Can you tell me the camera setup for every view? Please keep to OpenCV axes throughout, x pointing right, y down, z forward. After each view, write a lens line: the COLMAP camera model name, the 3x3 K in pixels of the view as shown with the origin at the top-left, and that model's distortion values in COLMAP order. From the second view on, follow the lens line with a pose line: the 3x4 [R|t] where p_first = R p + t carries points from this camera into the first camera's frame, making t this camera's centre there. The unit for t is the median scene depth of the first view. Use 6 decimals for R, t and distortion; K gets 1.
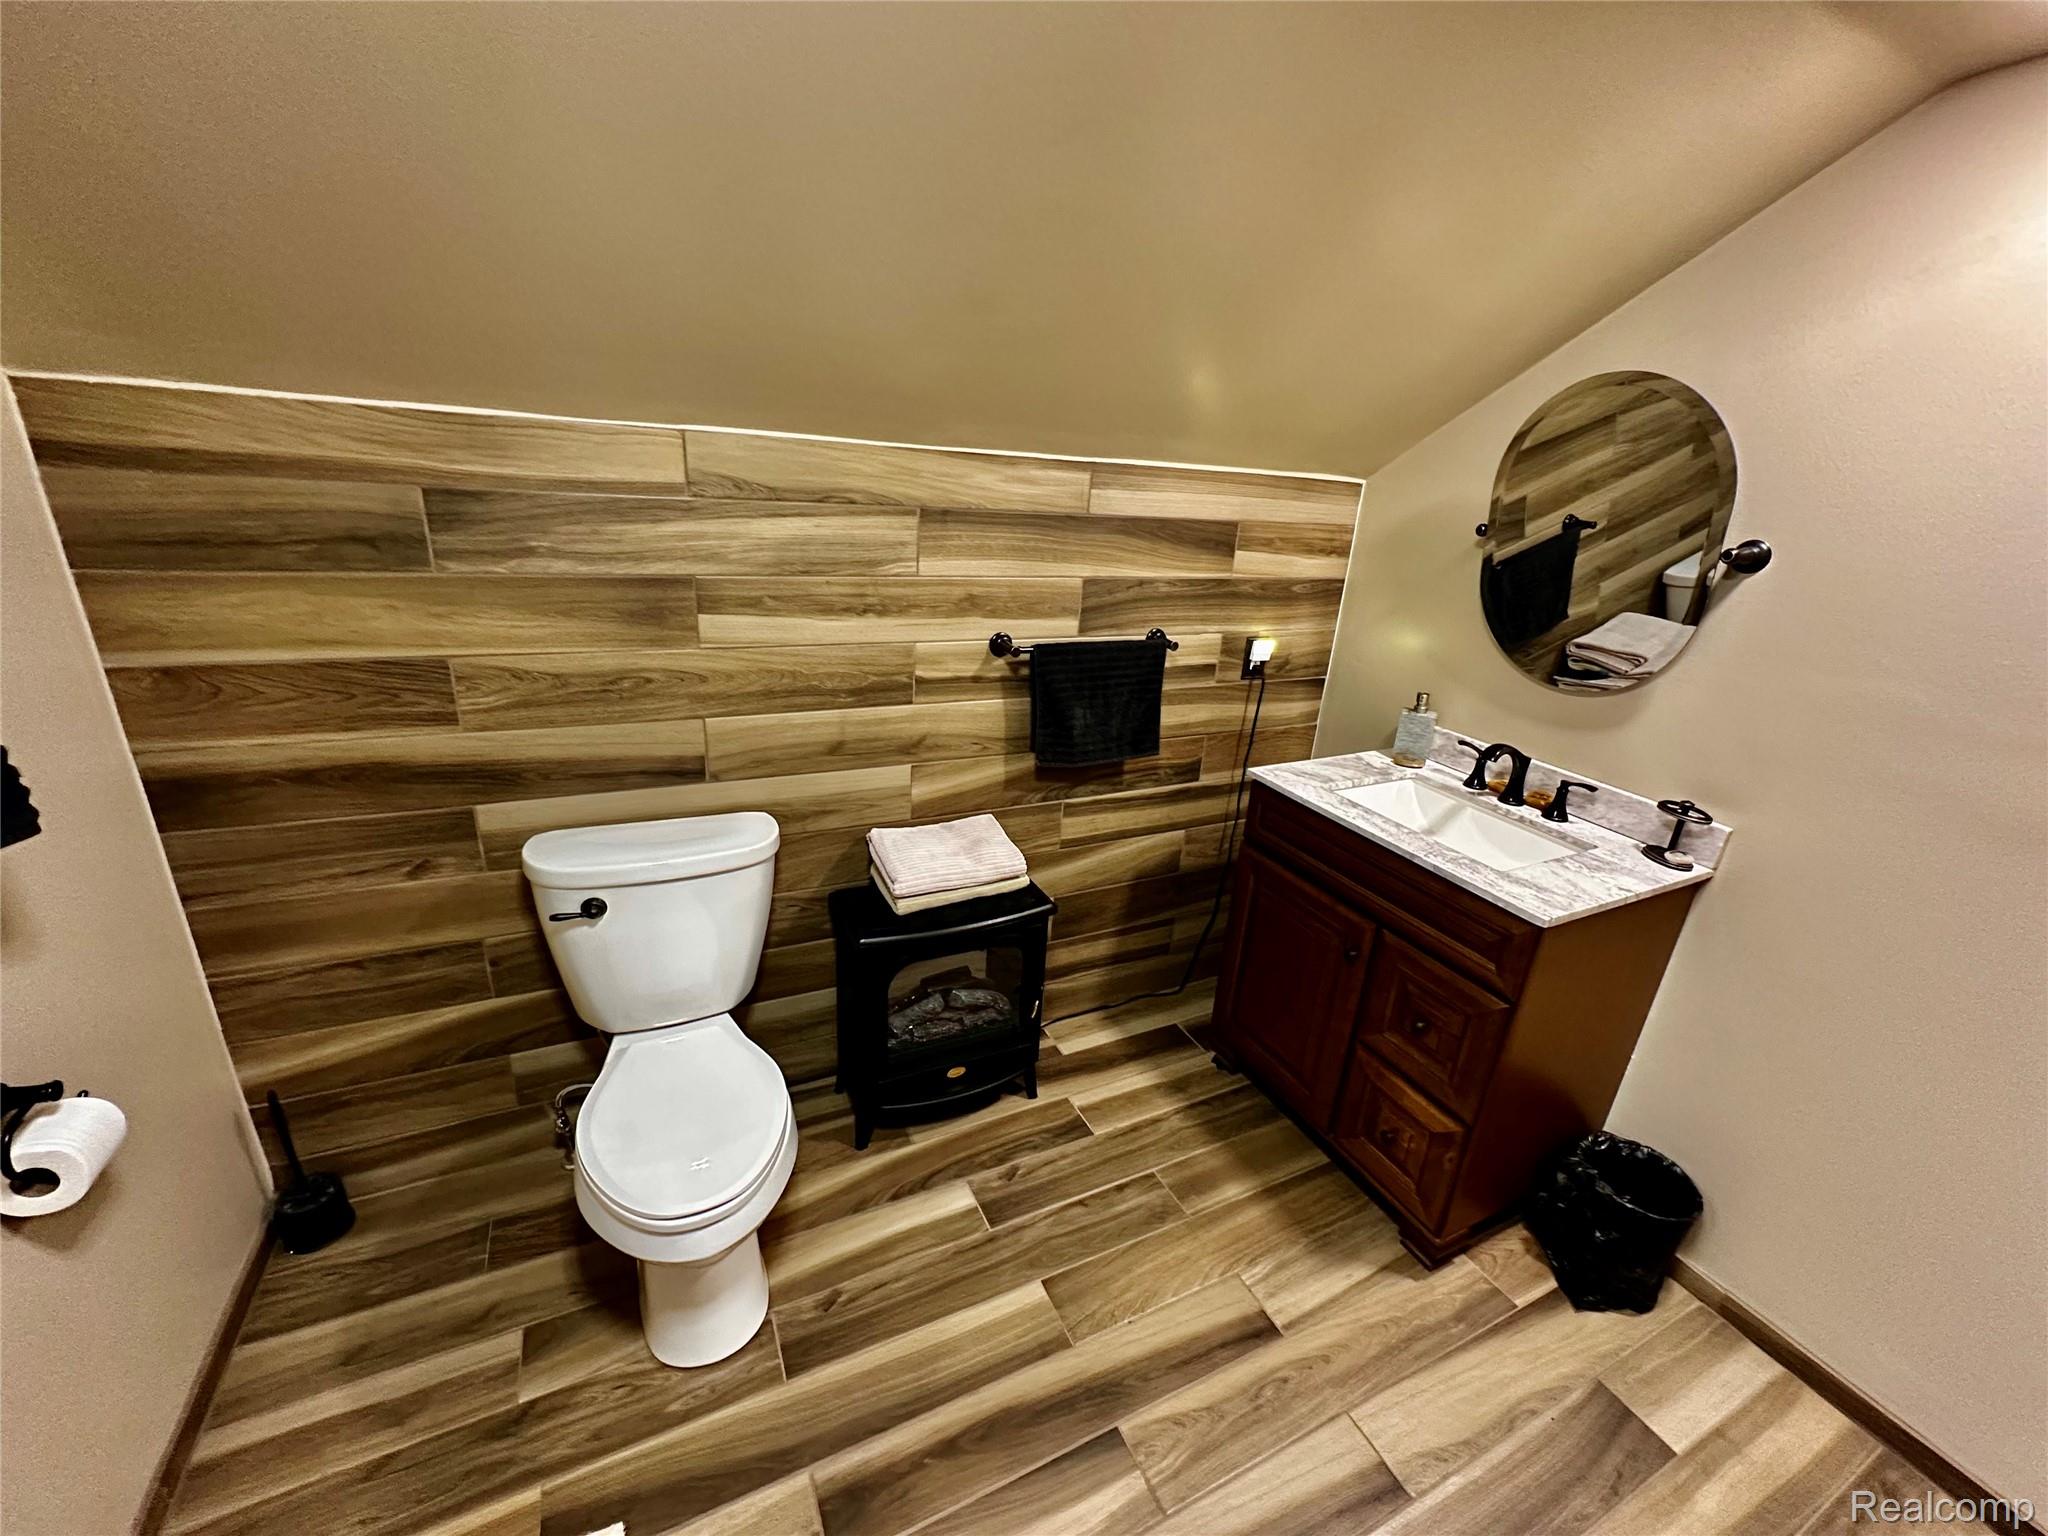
lens RADIAL K [[812.5, 0, 1018.8], [0, 812.5, 769.9], [0, 0, 1]] dist [-0.000501, 0.000379]
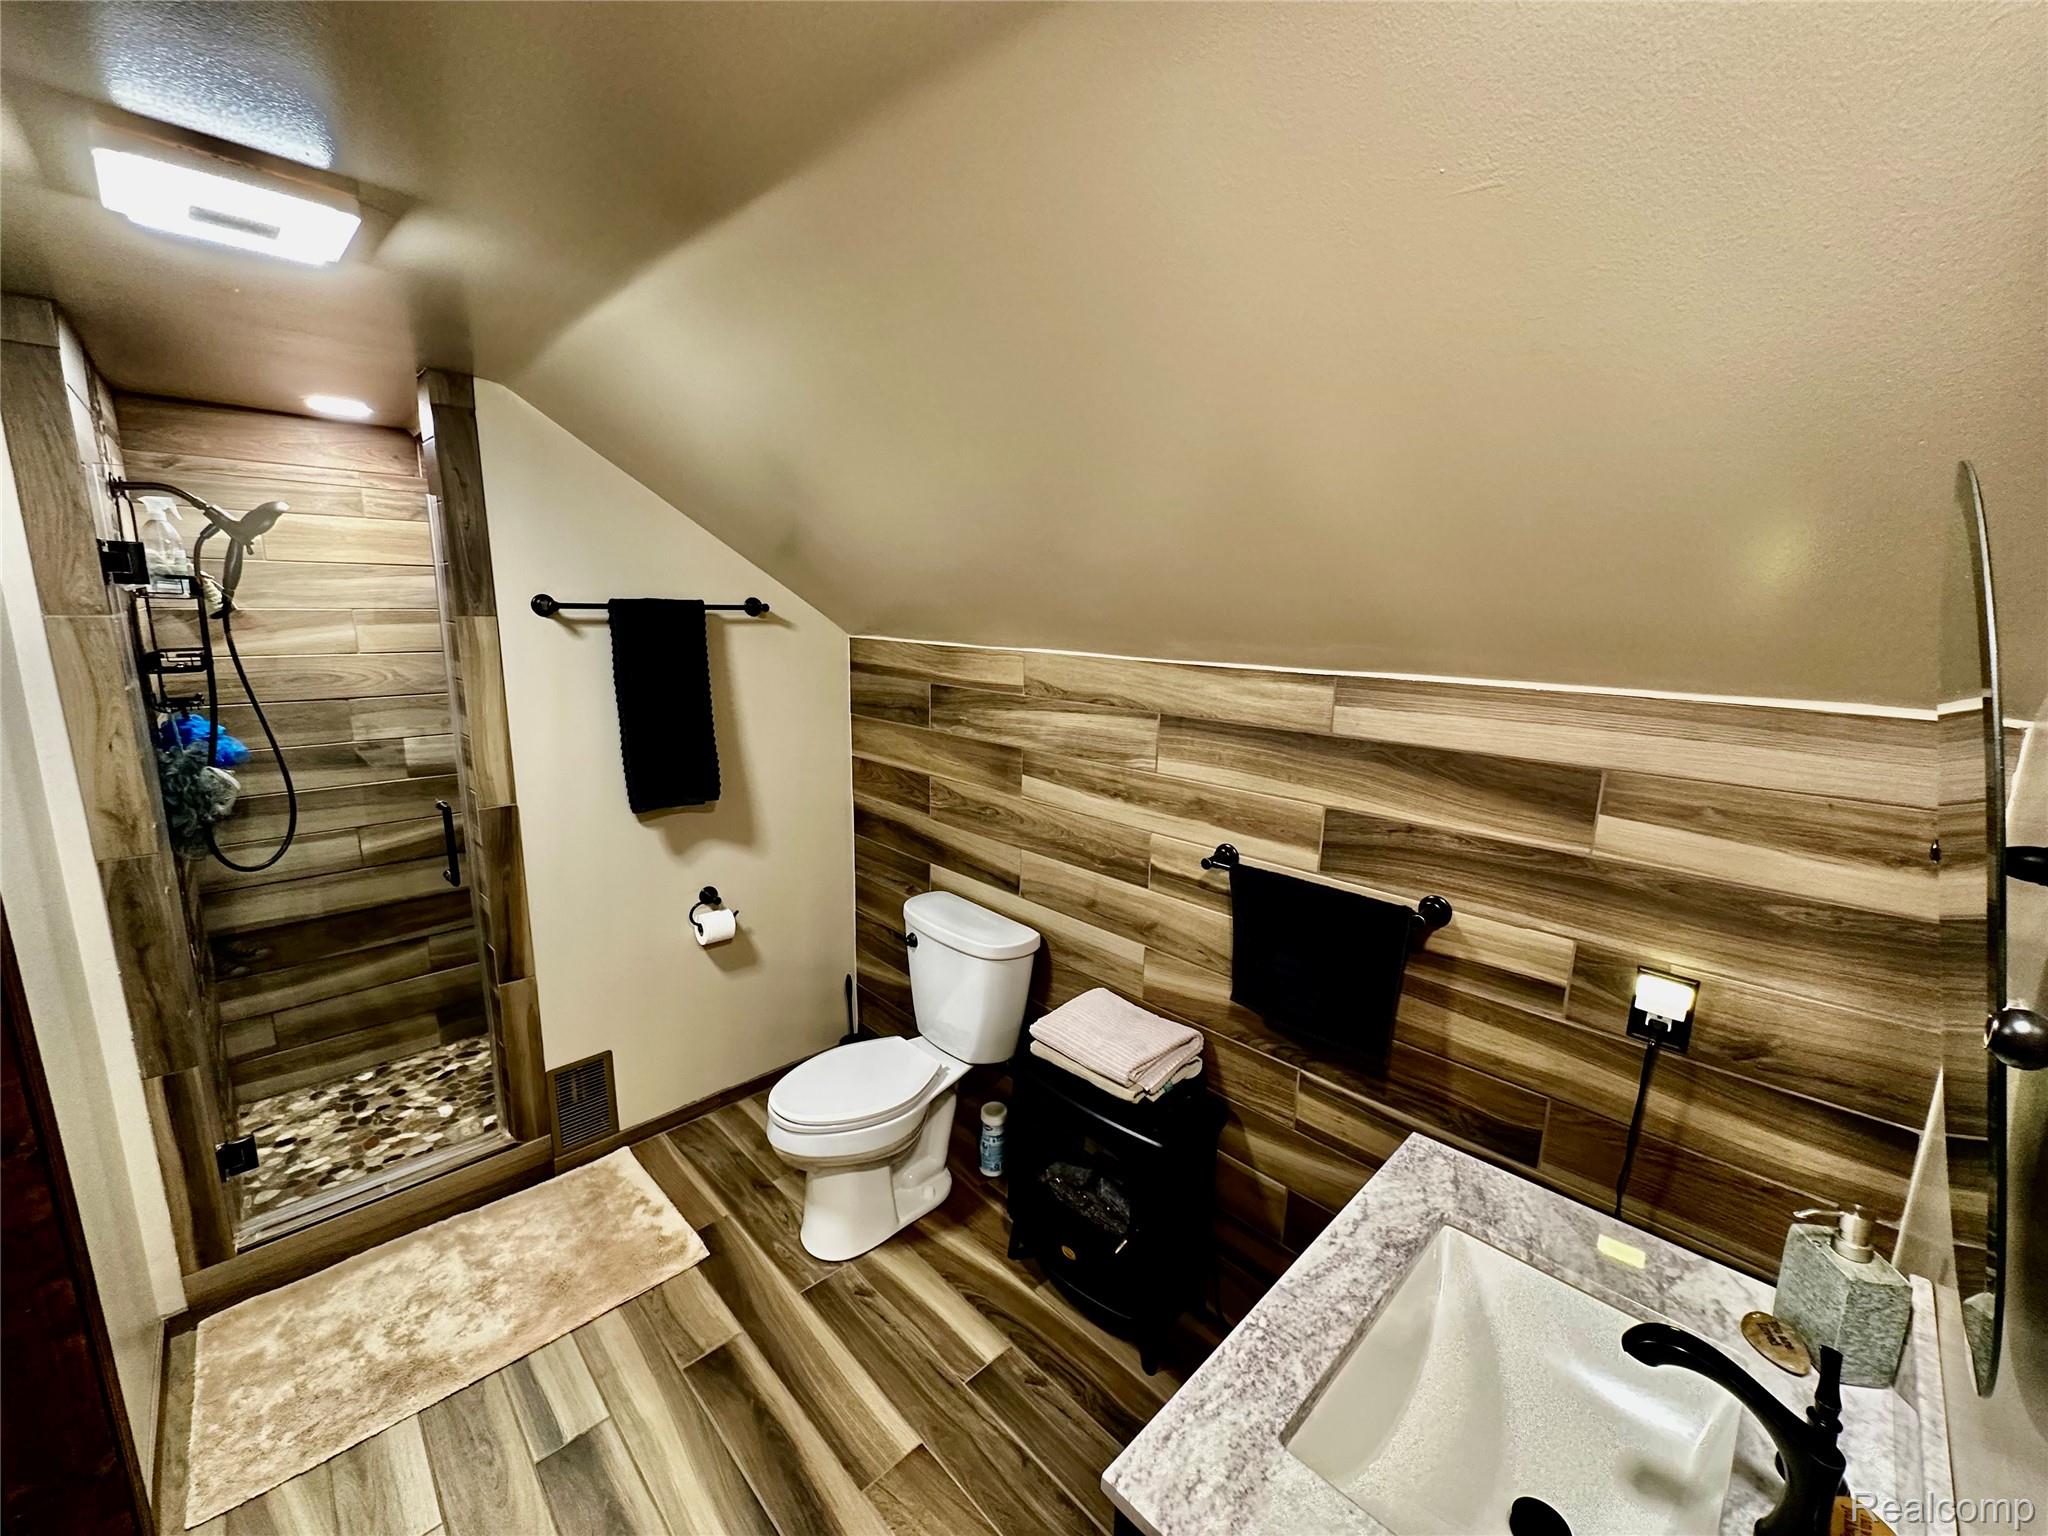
lens RADIAL K [[812.5, 0, 1015.6], [0, 812.5, 762.6], [0, 0, 1]] dist [-0.000501, 0.000379]
pose [[0.317436, 0.123696, -0.940178, 0.820859], [-0.320991, 0.946943, 0.016209, -0.206510], [0.892300, 0.296644, 0.340299, 0.456537]]
